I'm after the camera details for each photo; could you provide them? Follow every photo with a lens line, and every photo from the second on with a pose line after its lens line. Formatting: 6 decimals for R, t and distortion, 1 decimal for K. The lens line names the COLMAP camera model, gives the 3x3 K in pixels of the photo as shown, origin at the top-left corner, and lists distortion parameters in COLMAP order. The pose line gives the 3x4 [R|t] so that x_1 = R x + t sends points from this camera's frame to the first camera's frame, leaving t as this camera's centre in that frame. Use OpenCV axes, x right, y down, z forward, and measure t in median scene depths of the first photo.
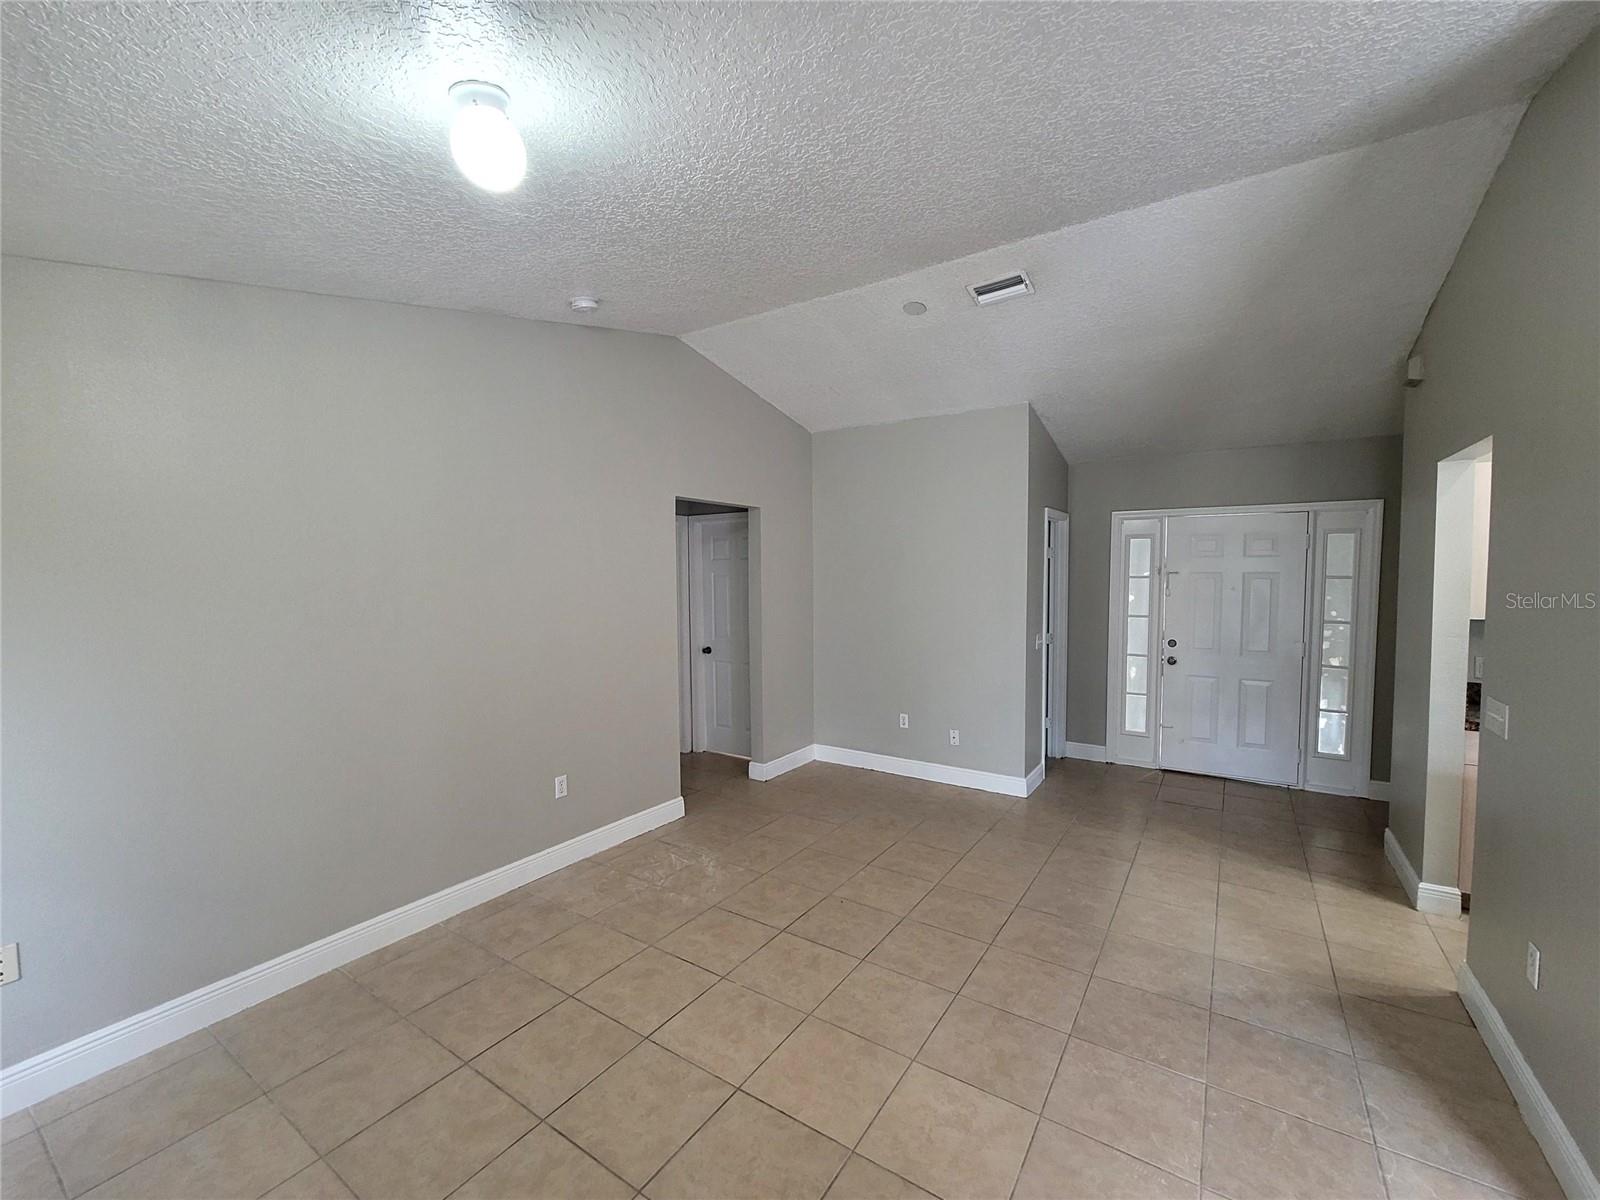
lens RADIAL K [[657.2, 0, 804.2], [0, 657.2, 604.6], [0, 0, 1]] dist [-0.004899, 0.000067]
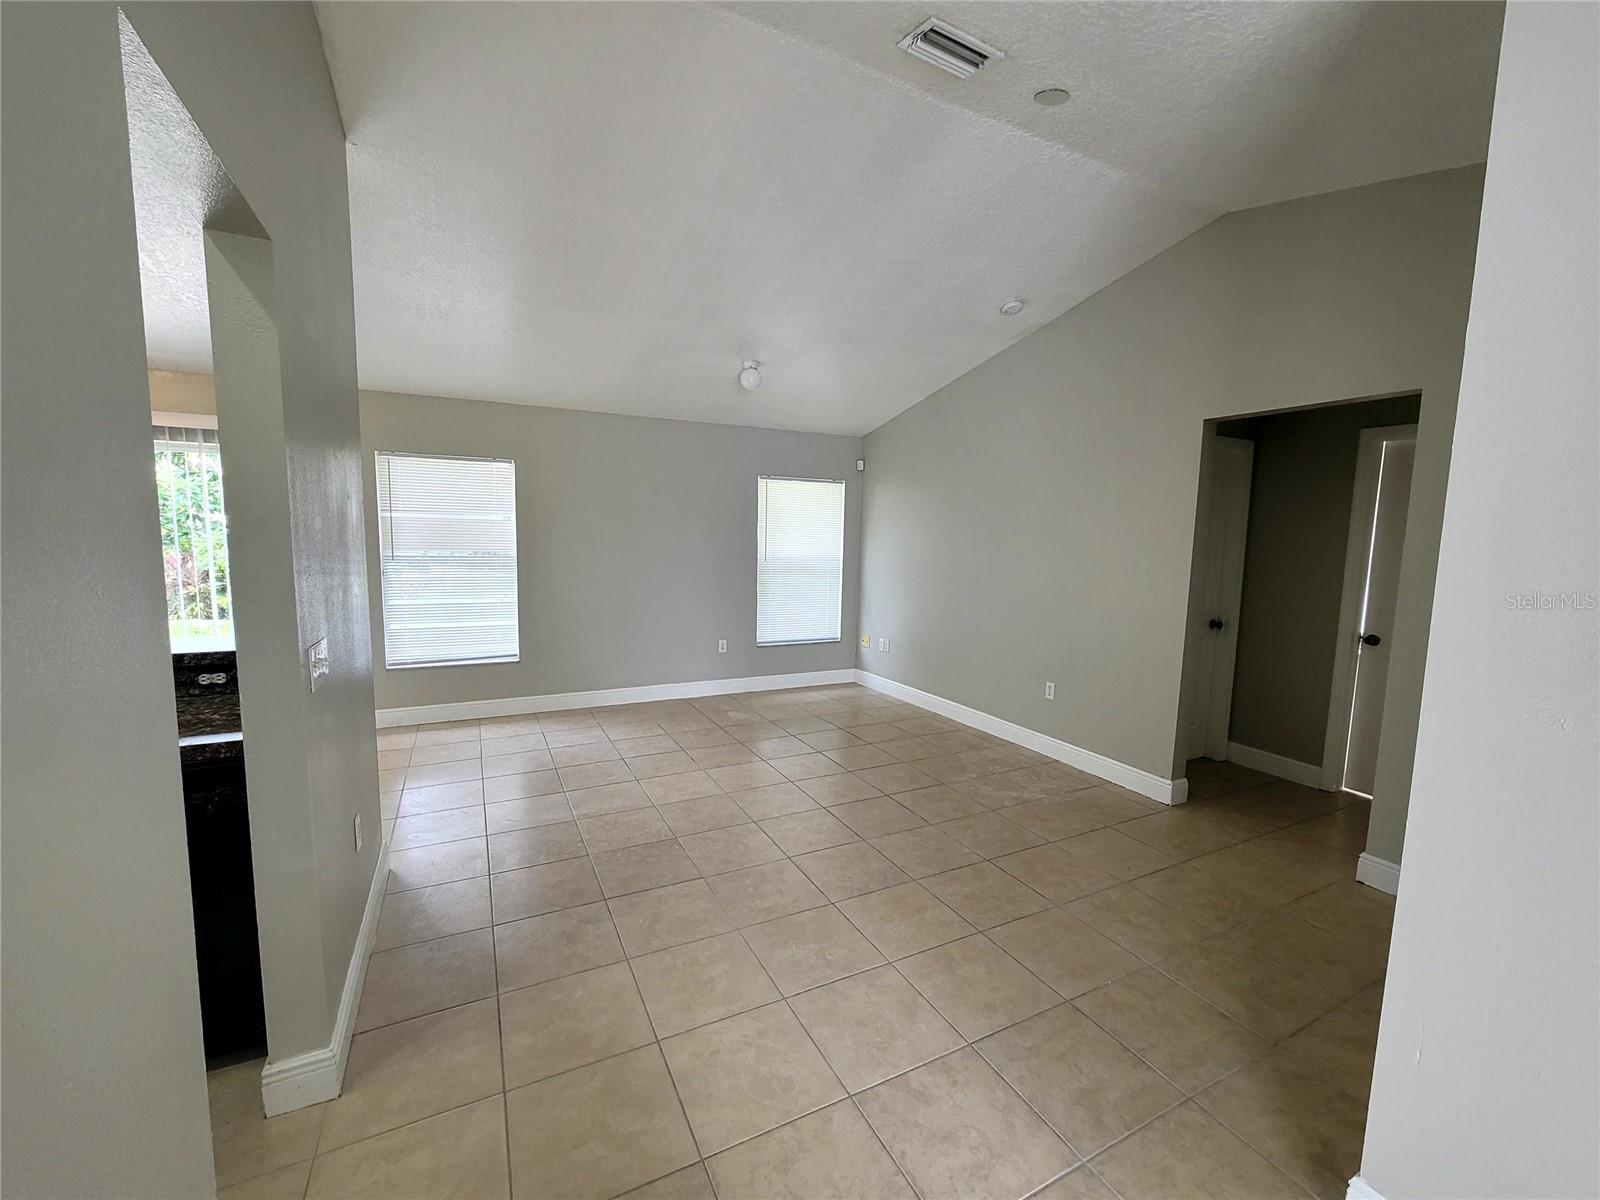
lens RADIAL K [[657.2, 0, 806.6], [0, 657.2, 602.5], [0, 0, 1]] dist [-0.004899, 0.000067]
pose [[-0.492264, 0.086023, -0.866185, 1.036791], [-0.057695, 0.989692, 0.131078, -0.025821], [0.868532, 0.114500, -0.482227, 1.341827]]
